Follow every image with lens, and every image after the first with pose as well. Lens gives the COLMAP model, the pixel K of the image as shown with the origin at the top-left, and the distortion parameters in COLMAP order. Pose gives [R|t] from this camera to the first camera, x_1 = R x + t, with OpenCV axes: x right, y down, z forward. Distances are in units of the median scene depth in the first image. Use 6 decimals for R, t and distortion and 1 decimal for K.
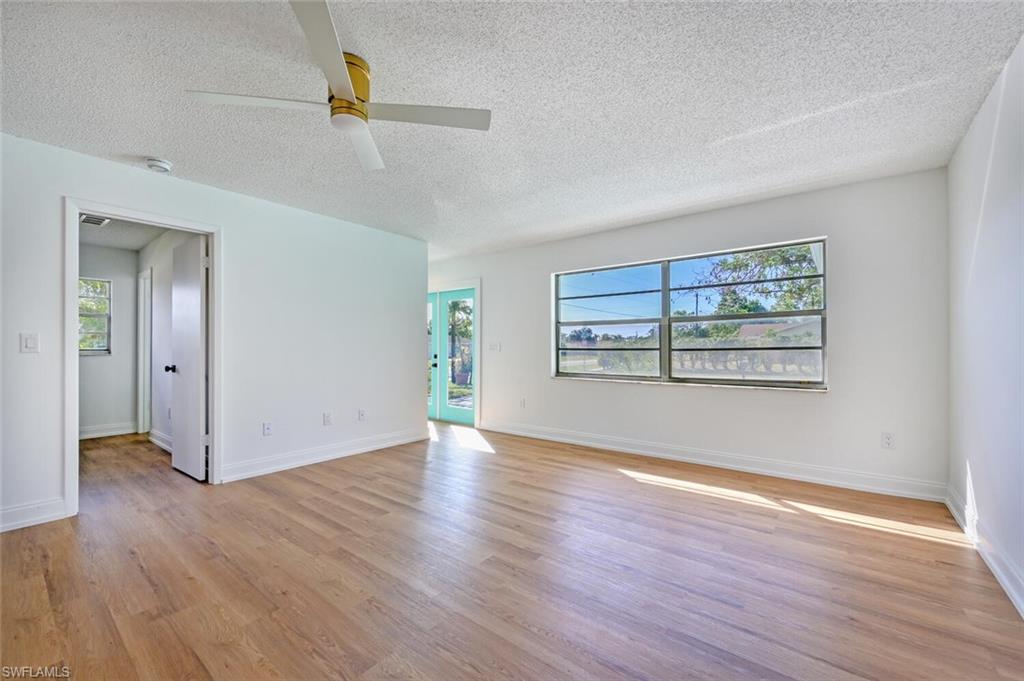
lens RADIAL K [[419.8, 0, 514.3], [0, 419.8, 347.2], [0, 0, 1]] dist [0.003193, 0.000158]
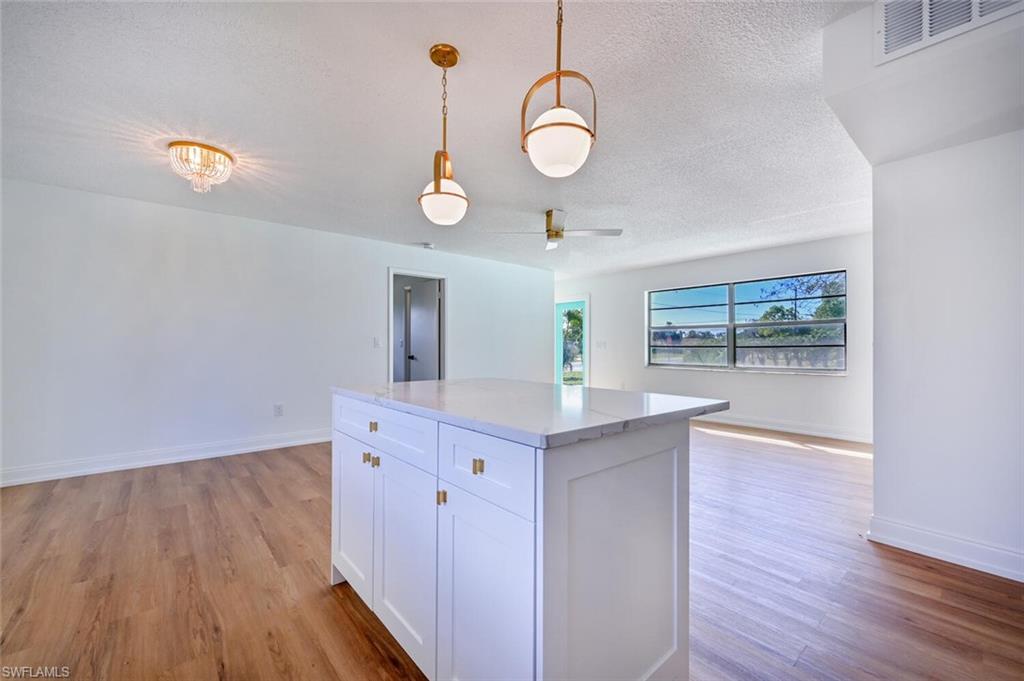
lens RADIAL K [[419.8, 0, 514.3], [0, 419.8, 347.2], [0, 0, 1]] dist [0.003193, 0.000158]
pose [[0.982602, 0.002741, -0.185703, -0.085658], [-0.001477, 0.999975, 0.006945, -0.002042], [0.185717, -0.006550, 0.982581, -0.483784]]
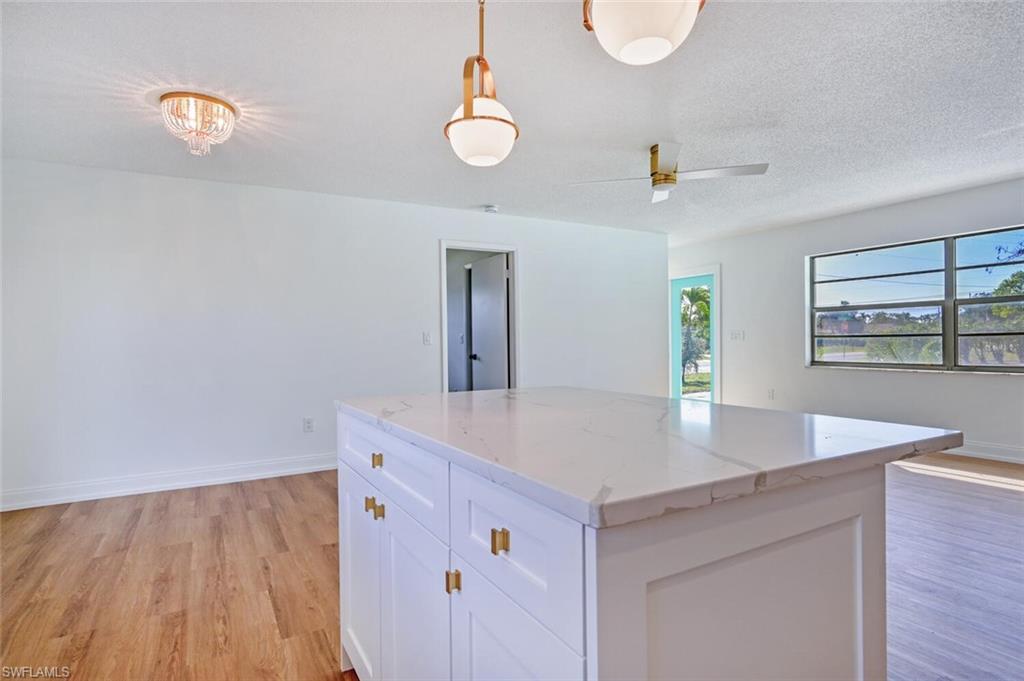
lens RADIAL K [[544.4, 0, 511.3], [0, 544.4, 352.3], [0, 0, 1]] dist [0.000714, 0.000334]
pose [[0.927646, -0.007029, -0.373394, -0.076895], [0.017421, 0.999549, 0.024466, -0.002189], [0.373054, -0.029201, 0.927350, -0.429904]]
